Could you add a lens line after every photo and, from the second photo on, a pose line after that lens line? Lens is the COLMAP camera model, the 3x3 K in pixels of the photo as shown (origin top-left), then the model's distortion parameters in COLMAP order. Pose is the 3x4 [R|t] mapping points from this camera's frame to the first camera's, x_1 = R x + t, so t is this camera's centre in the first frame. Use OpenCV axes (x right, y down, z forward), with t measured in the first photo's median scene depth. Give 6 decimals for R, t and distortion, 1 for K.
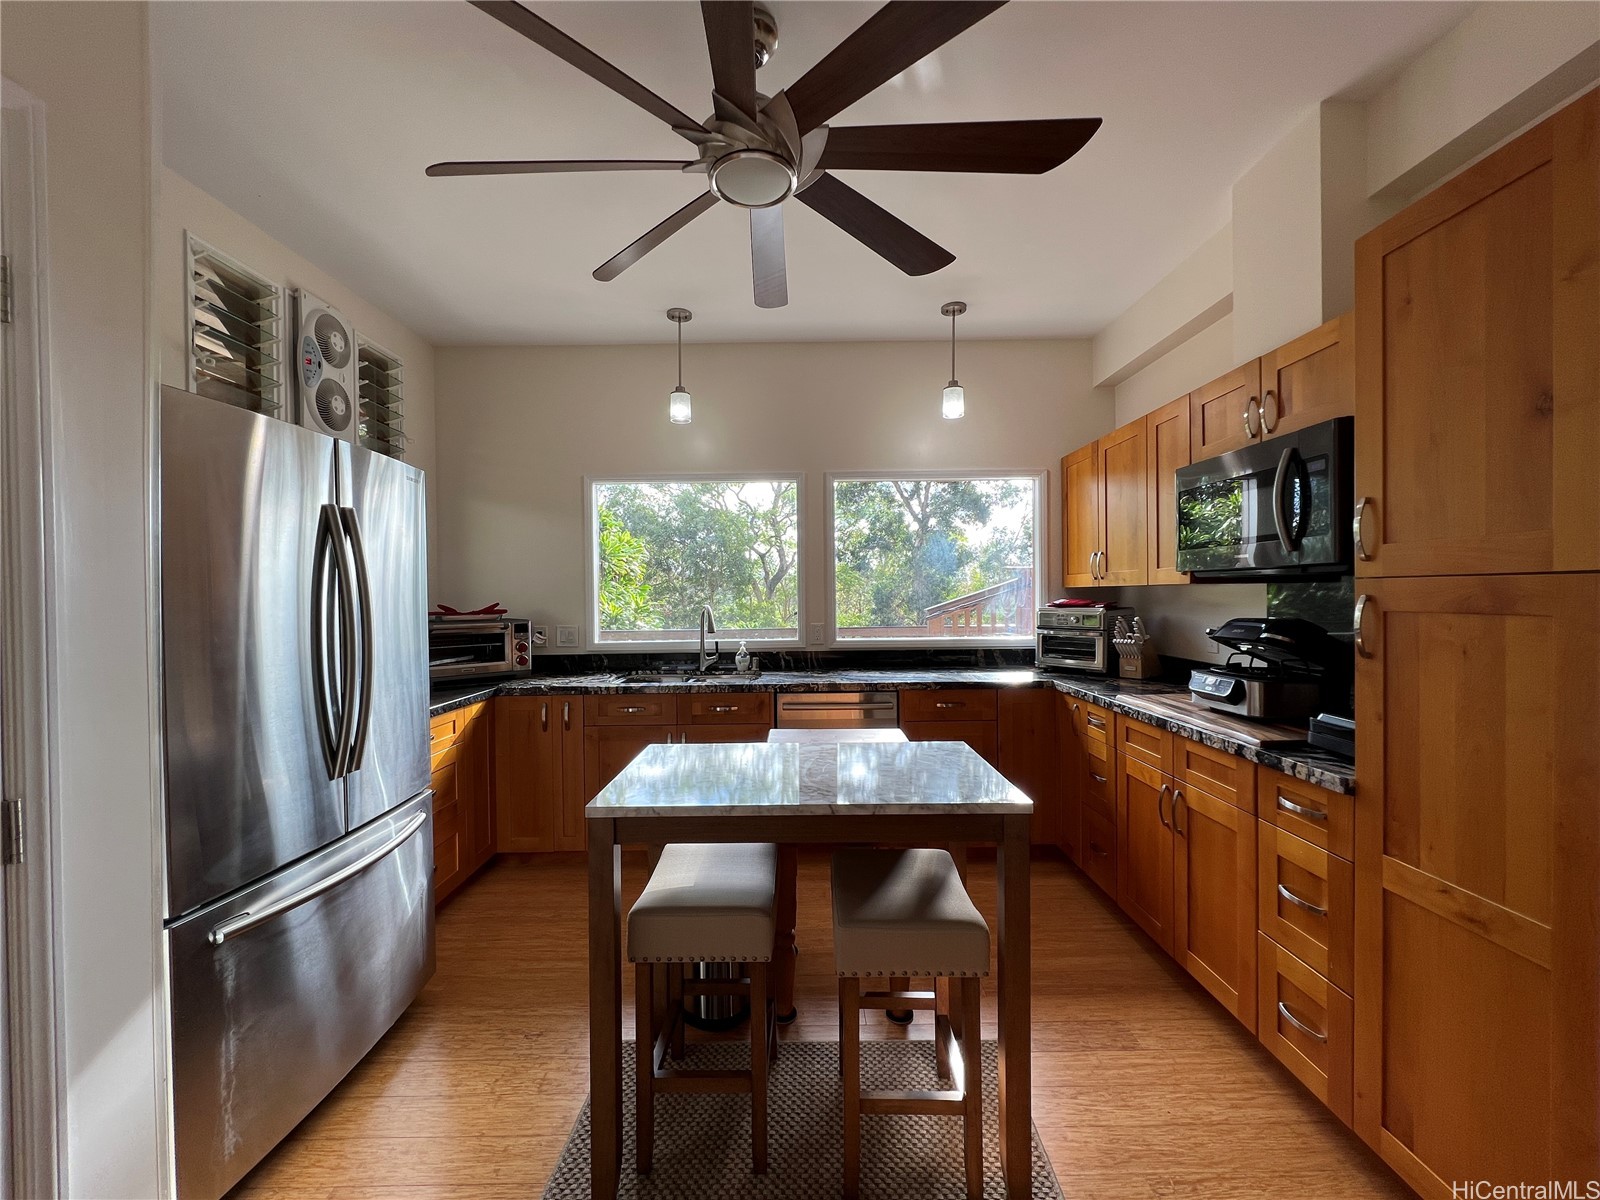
lens RADIAL K [[640.0, 0, 800.0], [0, 640.0, 600.0], [0, 0, 1]] dist [-0.001491, 0.000161]
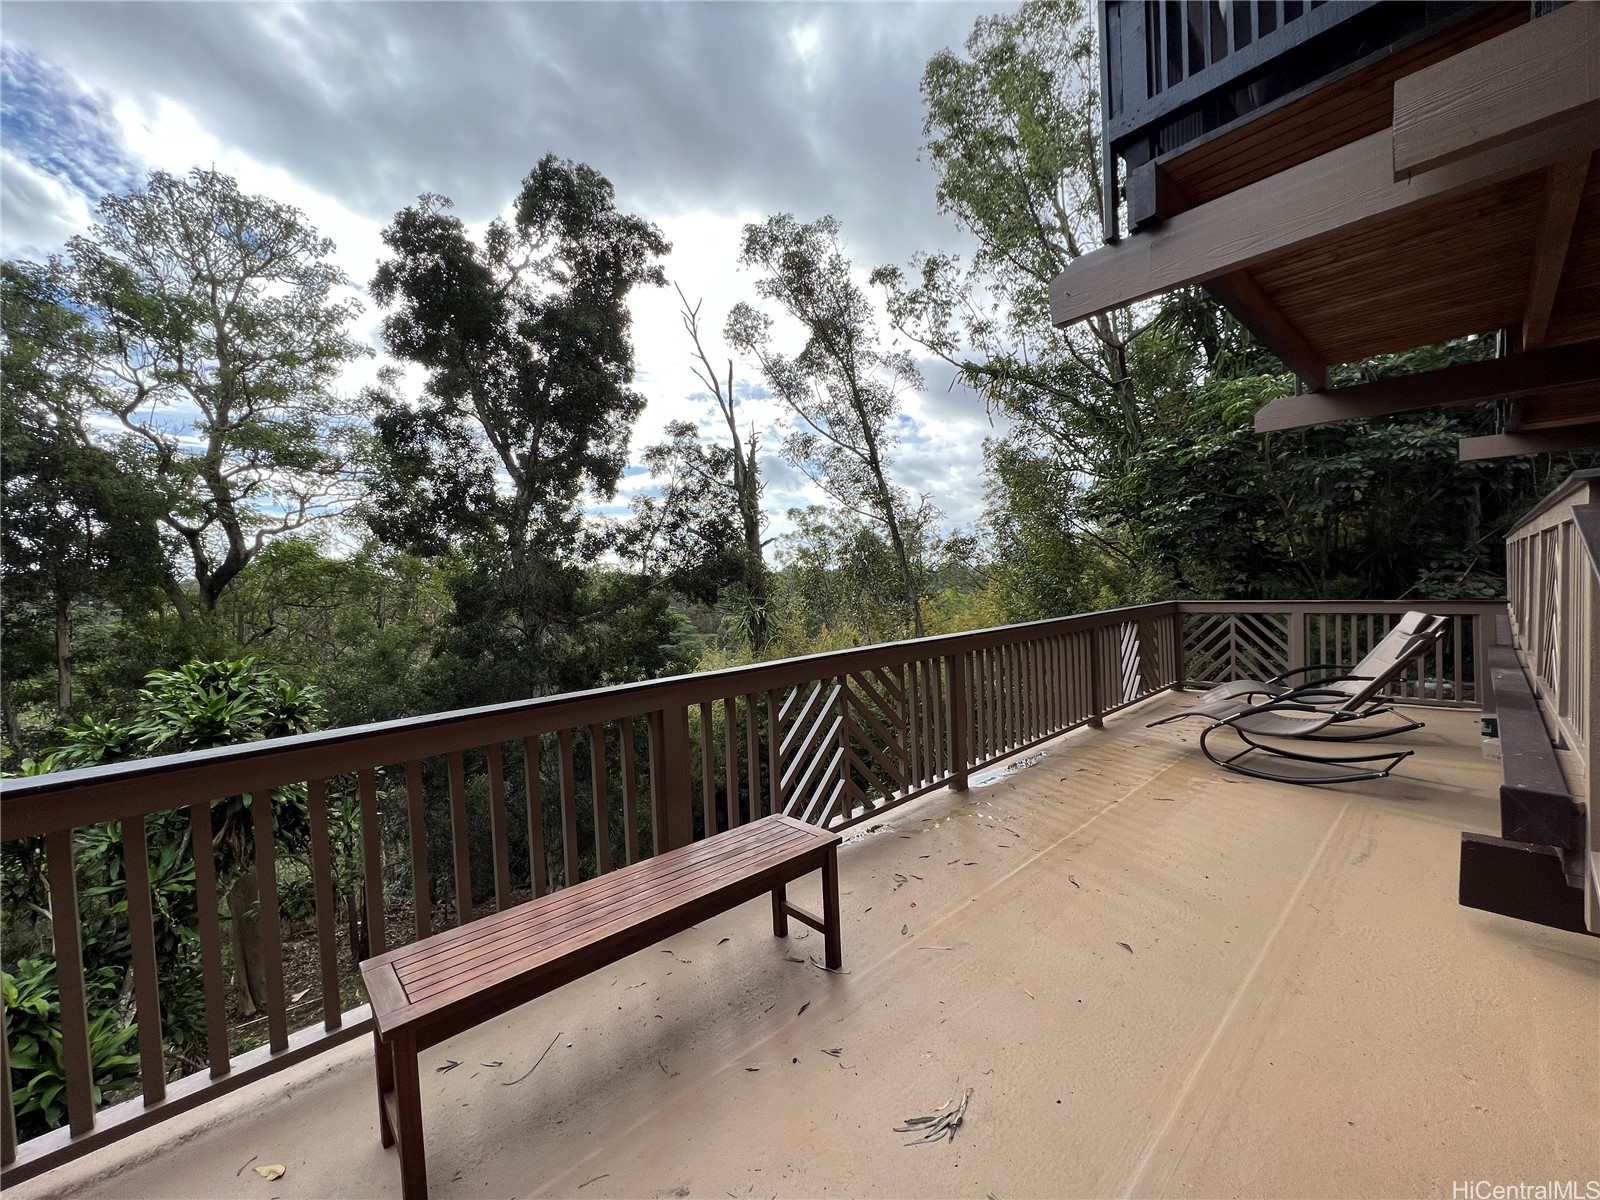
lens RADIAL K [[637.0, 0, 800.0], [0, 637.0, 600.0], [0, 0, 1]] dist [-0.000100, 0.000161]
pose [[0.742572, -0.041902, 0.668455, -0.228731], [0.034000, 0.999113, 0.024859, -0.034547], [-0.668903, 0.004267, 0.743337, 1.294567]]
